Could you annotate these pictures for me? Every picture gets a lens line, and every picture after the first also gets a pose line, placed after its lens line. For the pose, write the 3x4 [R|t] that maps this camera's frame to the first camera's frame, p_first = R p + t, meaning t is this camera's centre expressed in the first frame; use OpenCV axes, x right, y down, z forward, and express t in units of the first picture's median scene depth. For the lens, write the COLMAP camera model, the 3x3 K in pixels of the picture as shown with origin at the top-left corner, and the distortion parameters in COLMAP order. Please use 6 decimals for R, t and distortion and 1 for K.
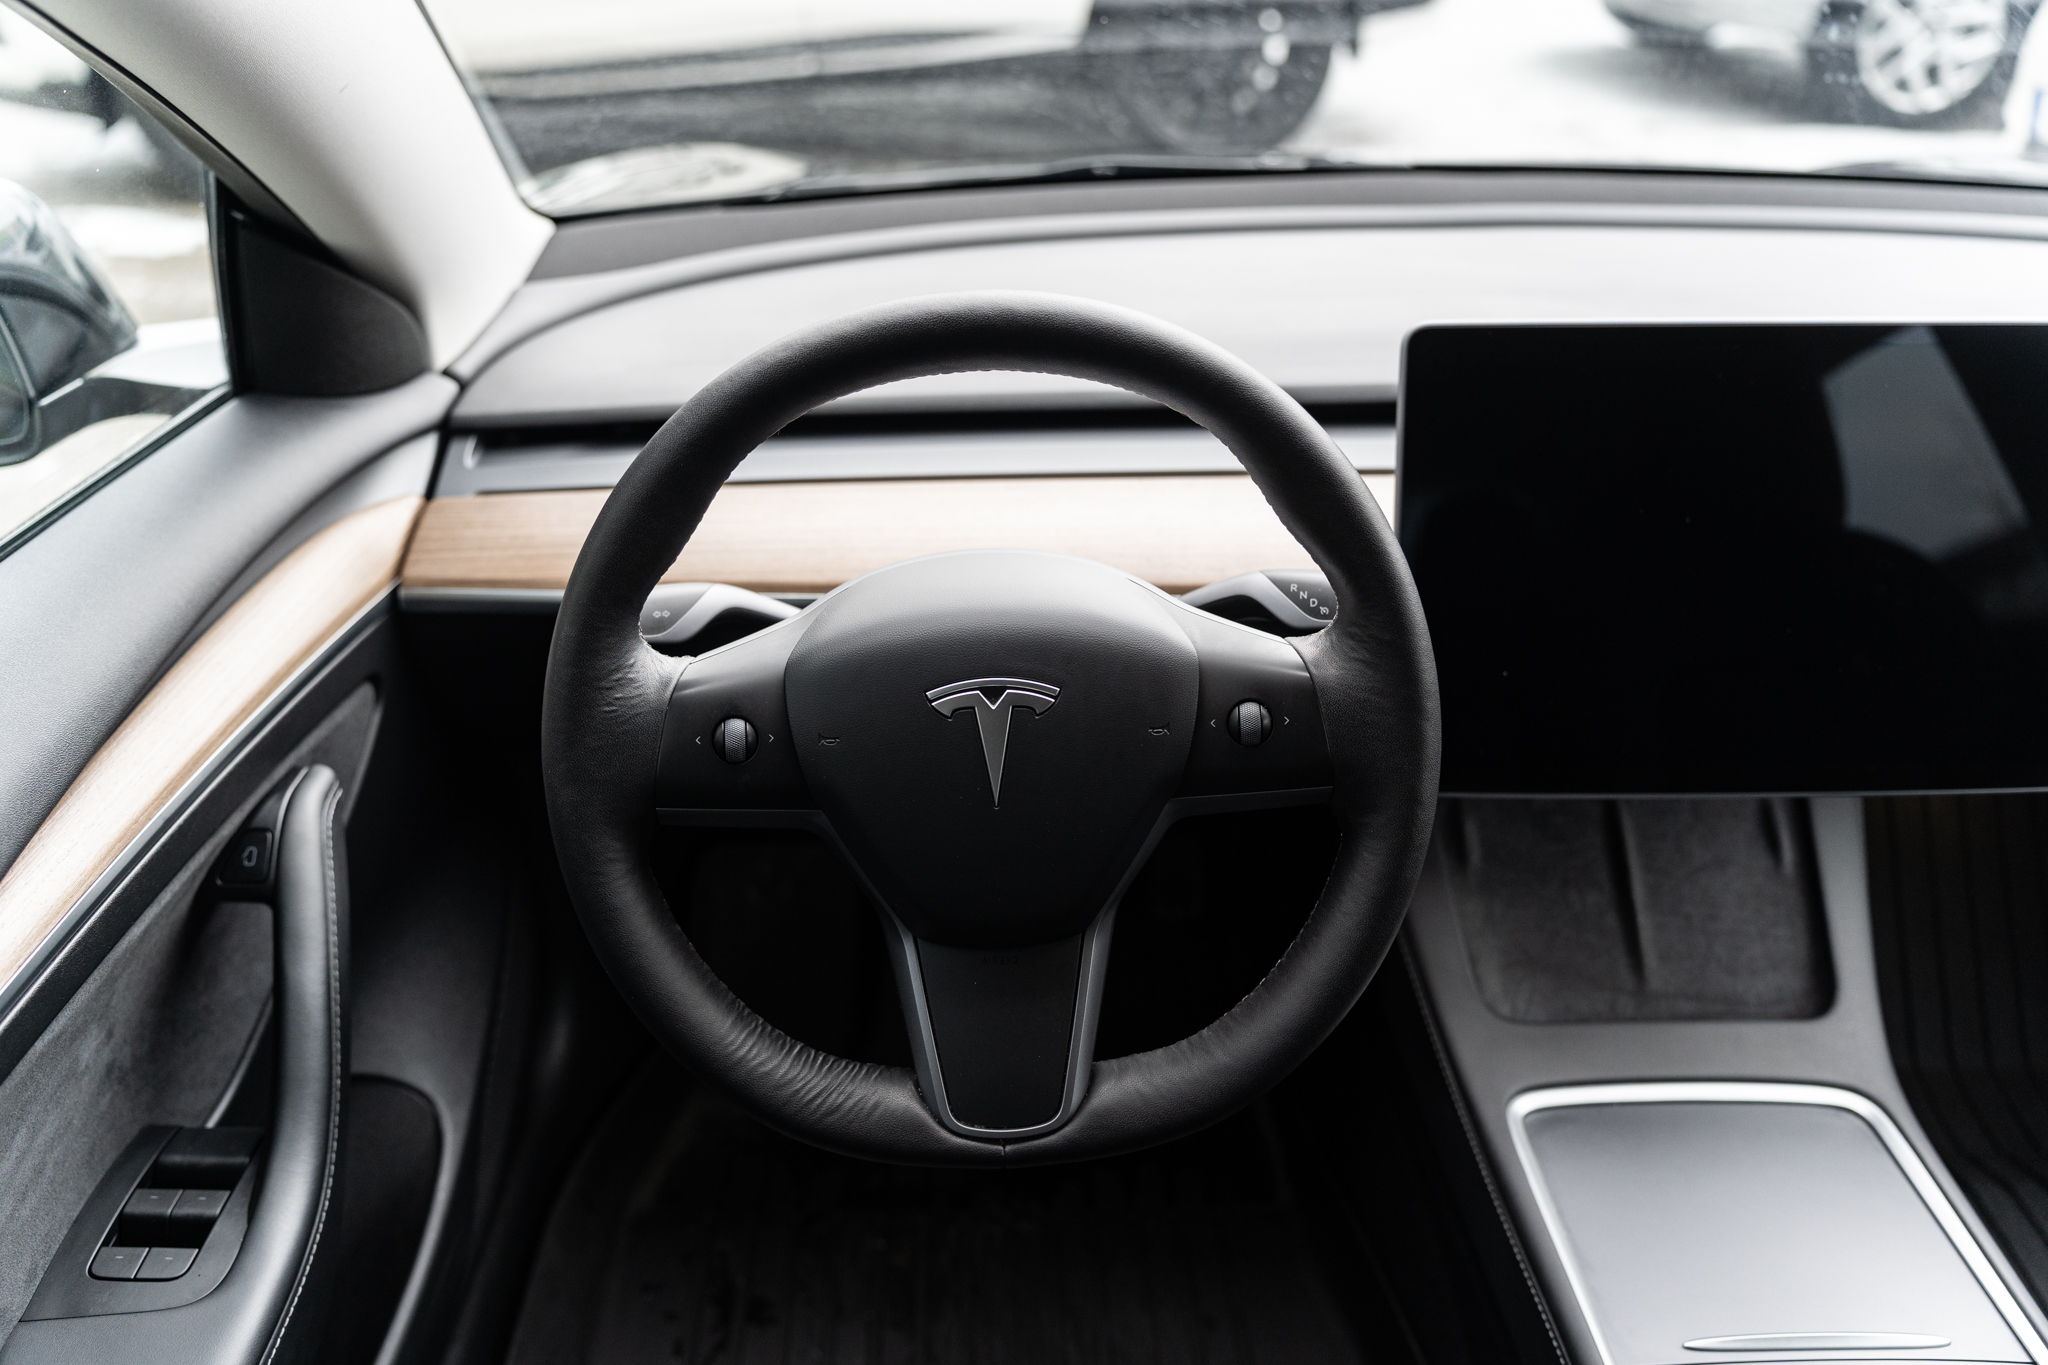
lens RADIAL K [[1804.2, 0, 1016.2], [0, 1804.2, 683.9], [0, 0, 1]] dist [0.033886, -0.000518]
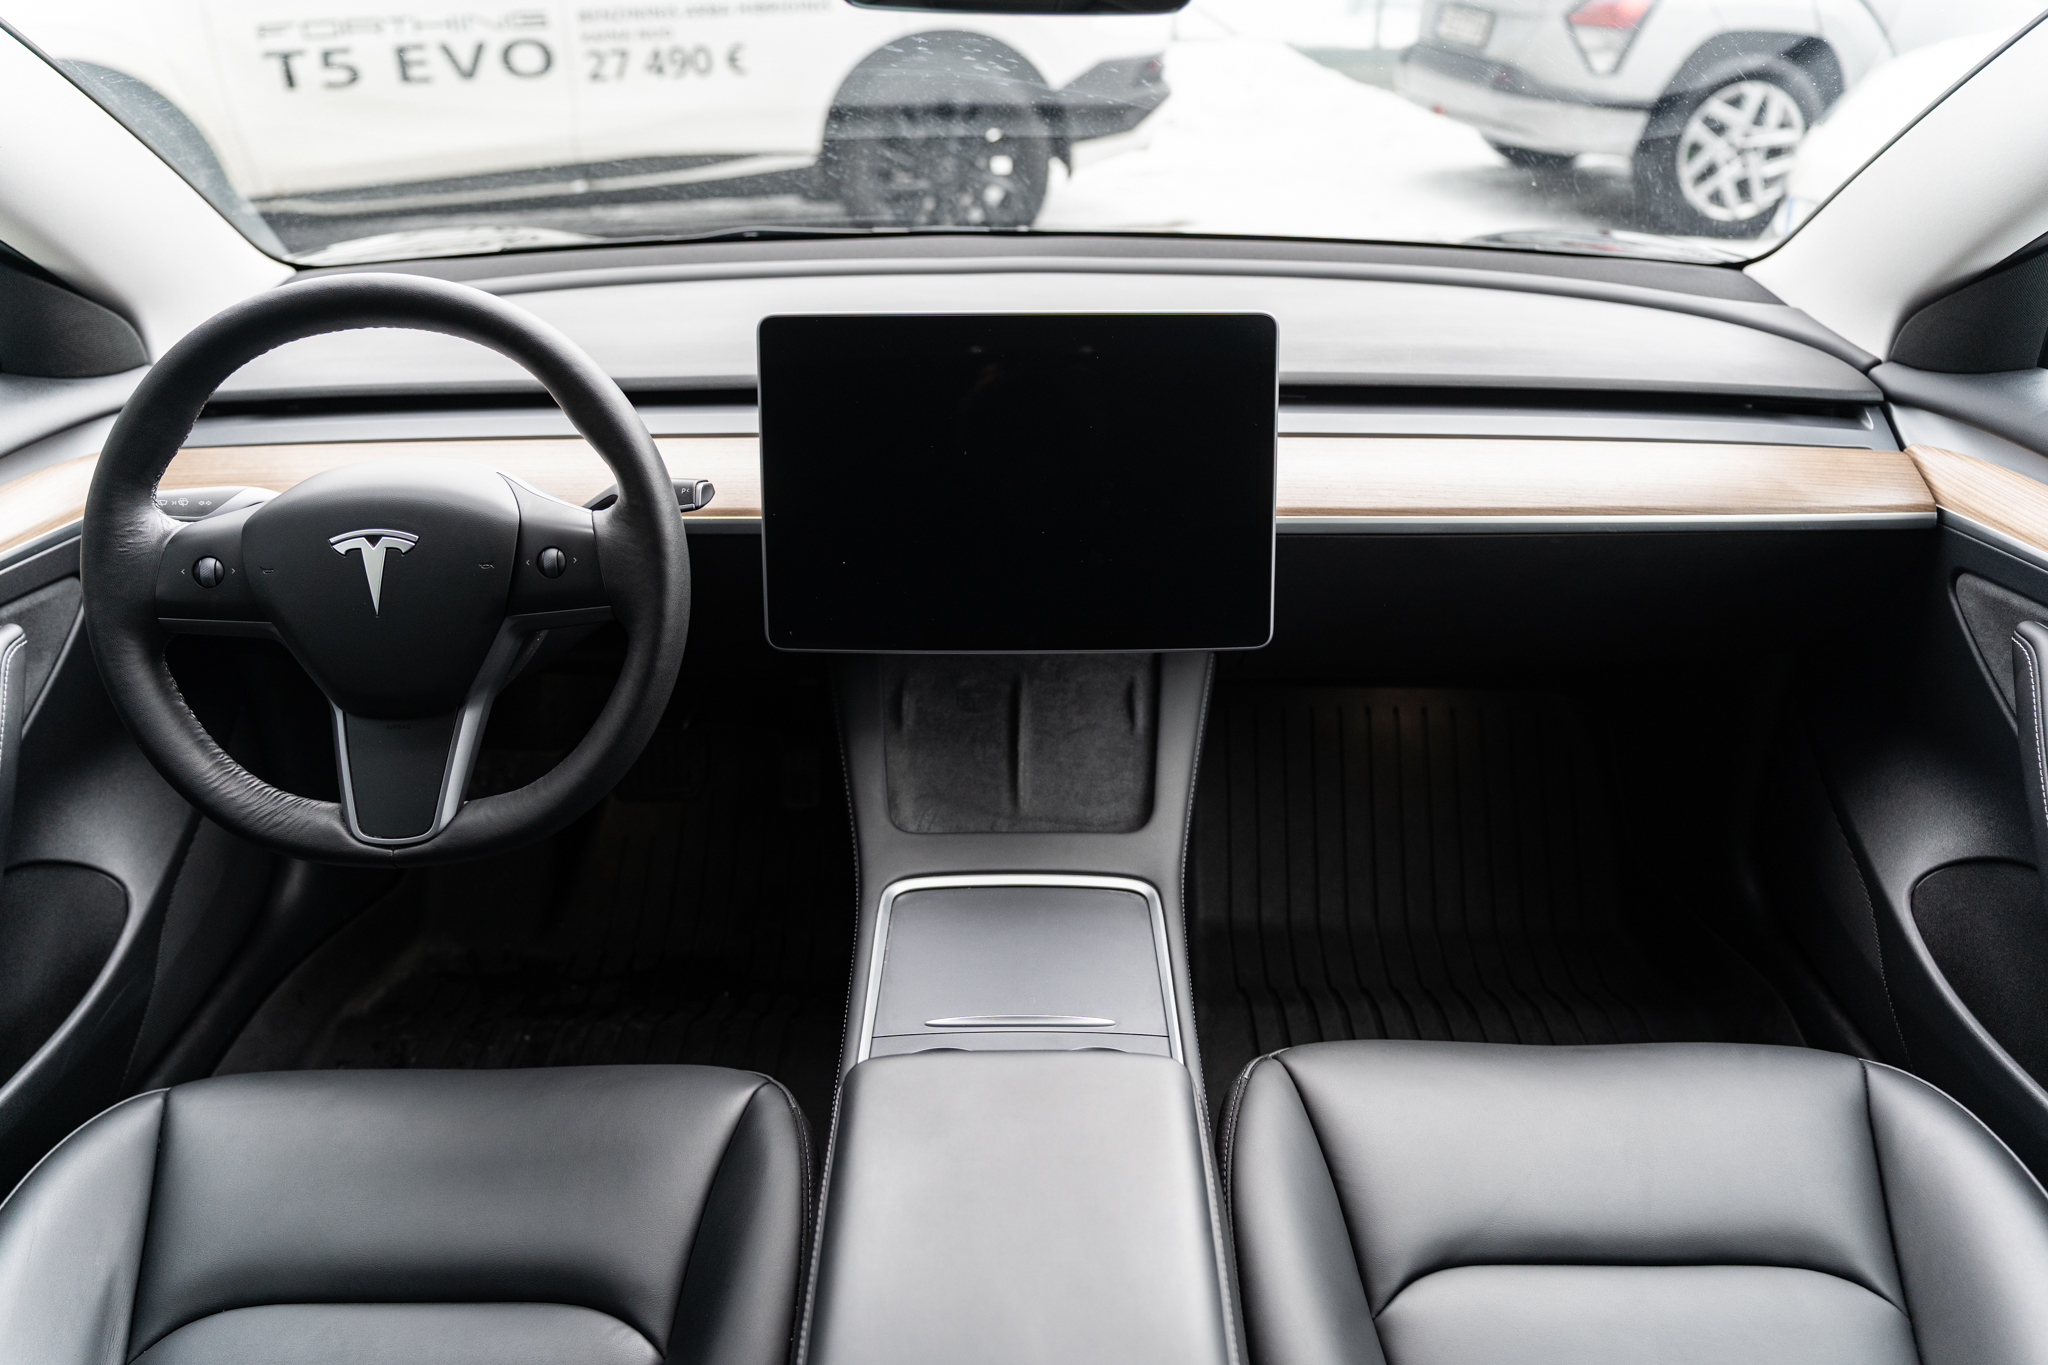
lens RADIAL K [[1657.5, 0, 1028.8], [0, 1657.5, 683.8], [0, 0, 1]] dist [-0.002074, 0.021526]
pose [[0.999689, 0.004057, -0.024617, 0.398866], [-0.005049, 0.999173, -0.040345, 0.125381], [0.024433, 0.040457, 0.998883, -0.254273]]
